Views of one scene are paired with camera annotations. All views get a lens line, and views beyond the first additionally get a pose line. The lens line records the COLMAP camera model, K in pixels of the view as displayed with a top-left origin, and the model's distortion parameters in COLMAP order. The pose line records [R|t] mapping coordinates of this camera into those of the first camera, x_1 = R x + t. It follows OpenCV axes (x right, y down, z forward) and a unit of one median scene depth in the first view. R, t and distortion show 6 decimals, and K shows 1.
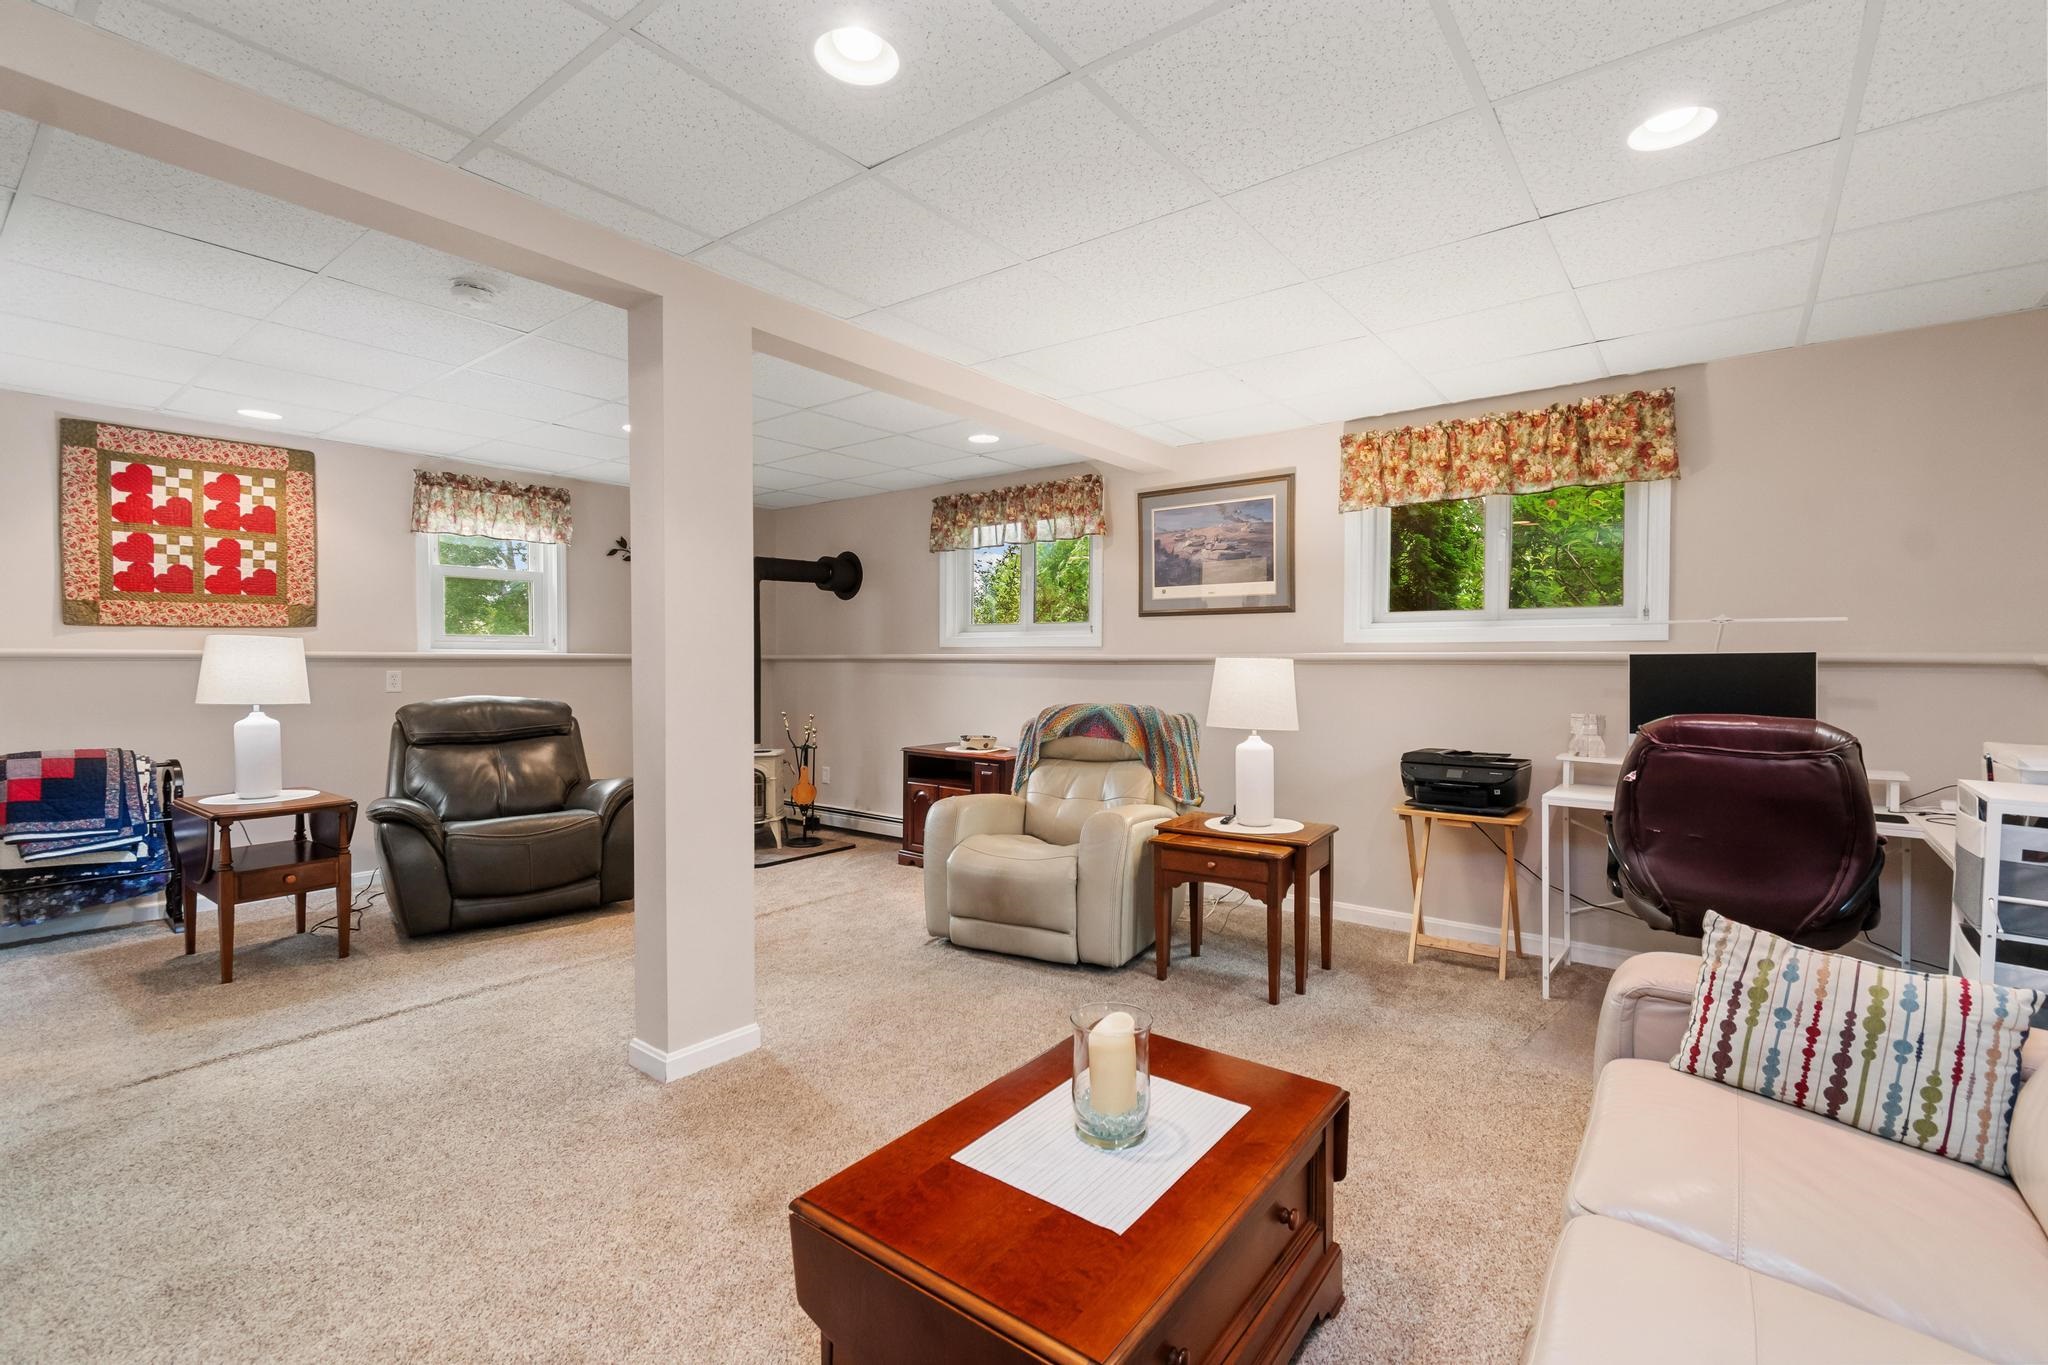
lens RADIAL K [[907.6, 0, 1022.3], [0, 907.6, 661.2], [0, 0, 1]] dist [0.000942, -0.000709]
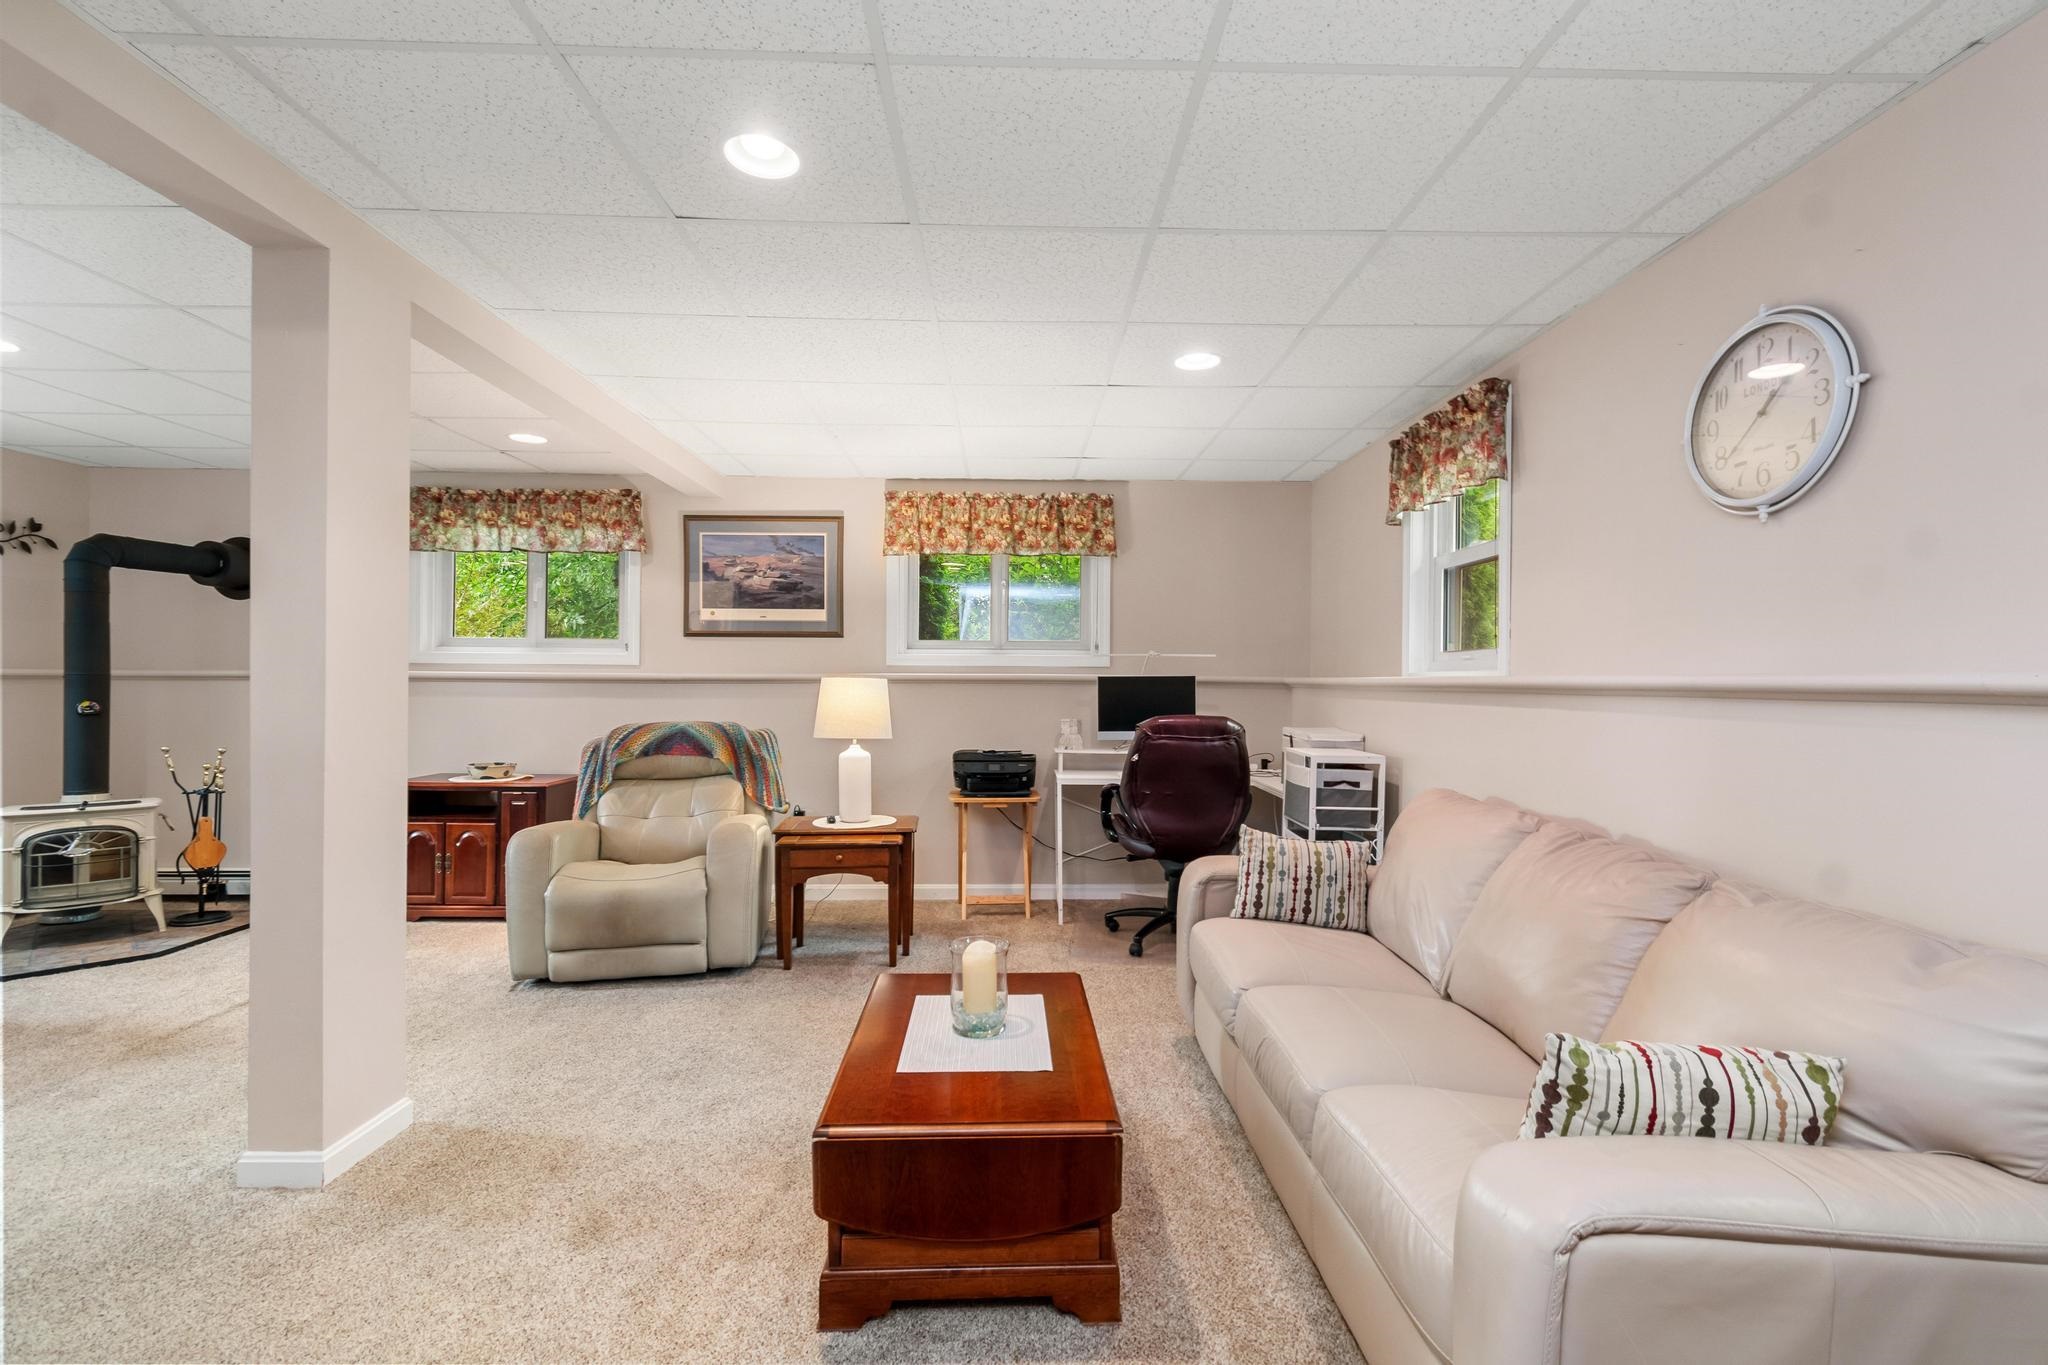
lens RADIAL K [[934.9, 0, 1011.1], [0, 934.9, 650.8], [0, 0, 1]] dist [0.003360, -0.000152]
pose [[0.774585, 0.022071, 0.632085, -0.346035], [-0.002801, 0.999501, -0.031467, -0.000948], [-0.632464, 0.022603, 0.774260, -0.057376]]
